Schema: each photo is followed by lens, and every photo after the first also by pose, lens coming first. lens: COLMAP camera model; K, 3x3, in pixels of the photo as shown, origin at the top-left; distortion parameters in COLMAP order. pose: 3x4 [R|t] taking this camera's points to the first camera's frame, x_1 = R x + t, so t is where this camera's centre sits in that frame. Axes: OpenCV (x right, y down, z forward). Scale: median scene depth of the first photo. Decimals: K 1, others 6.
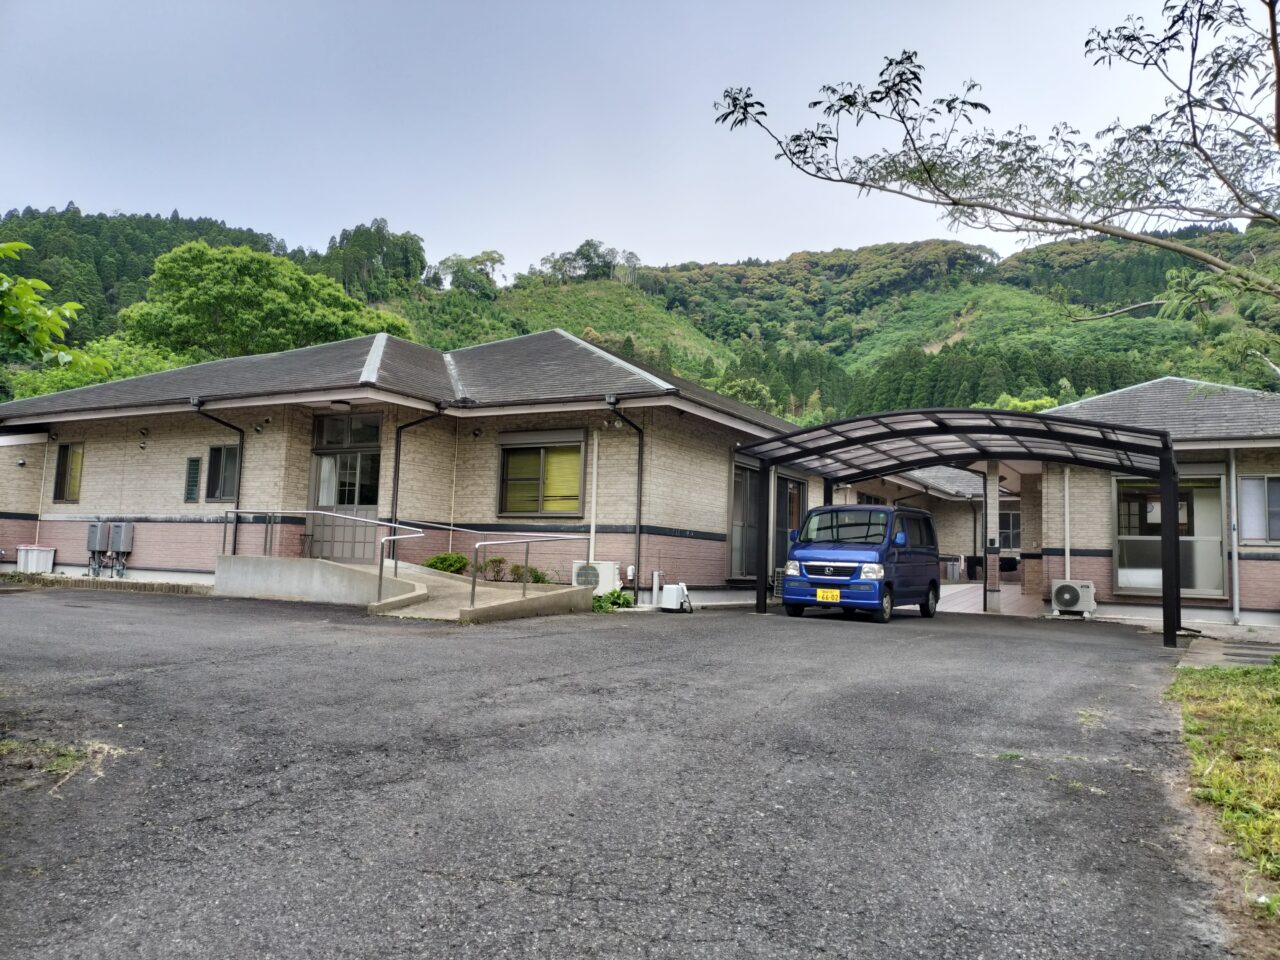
lens RADIAL K [[945.5, 0, 633.7], [0, 945.5, 478.1], [0, 0, 1]] dist [0.078218, -0.112085]
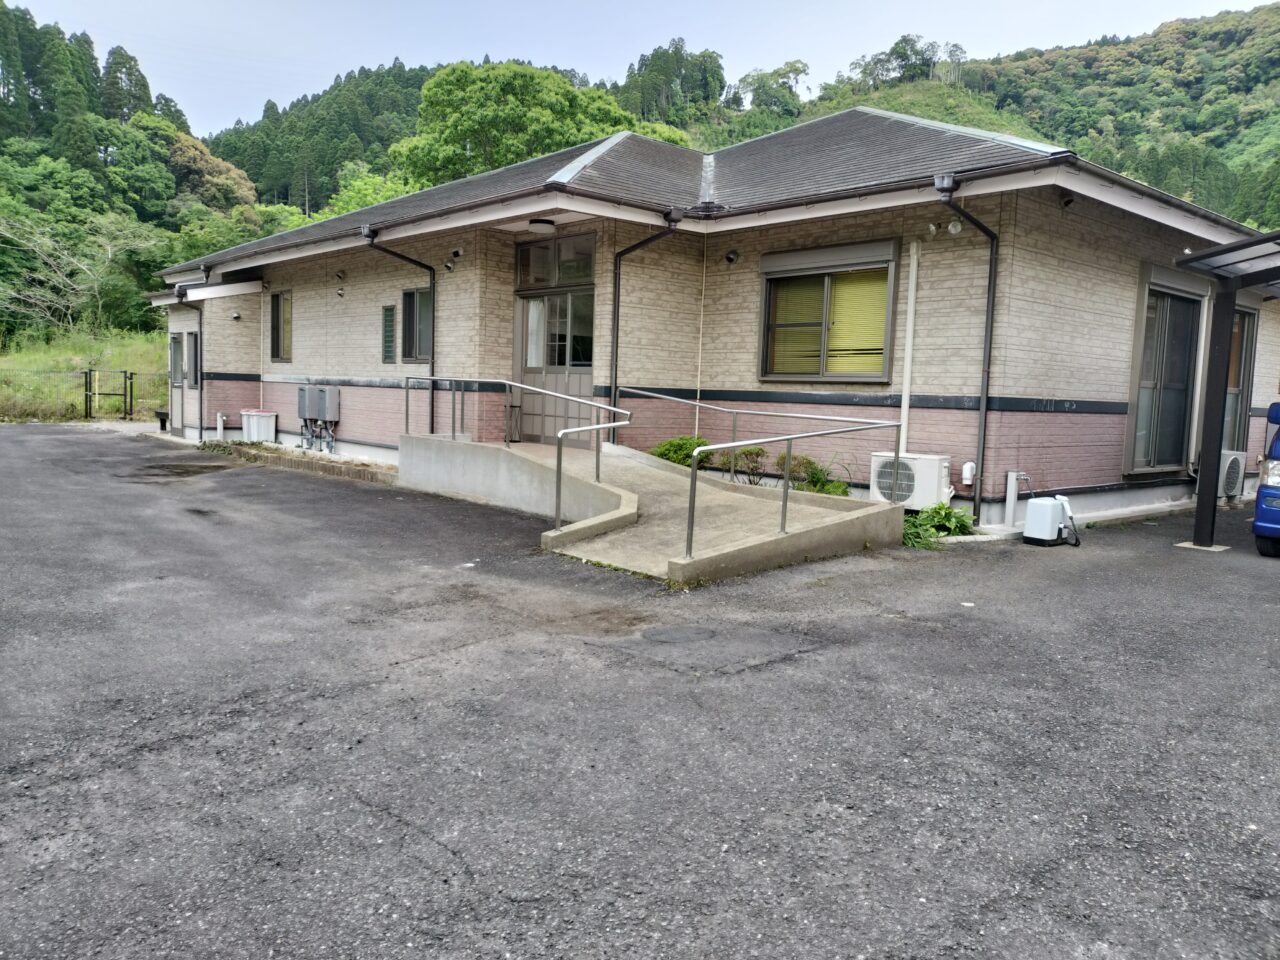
lens RADIAL K [[945.5, 0, 633.7], [0, 945.5, 478.1], [0, 0, 1]] dist [0.078218, -0.112085]
pose [[0.950416, 0.024897, -0.309982, -0.015503], [0.028794, 0.985463, 0.167434, -0.006961], [0.309644, -0.168058, 0.935883, 0.300260]]
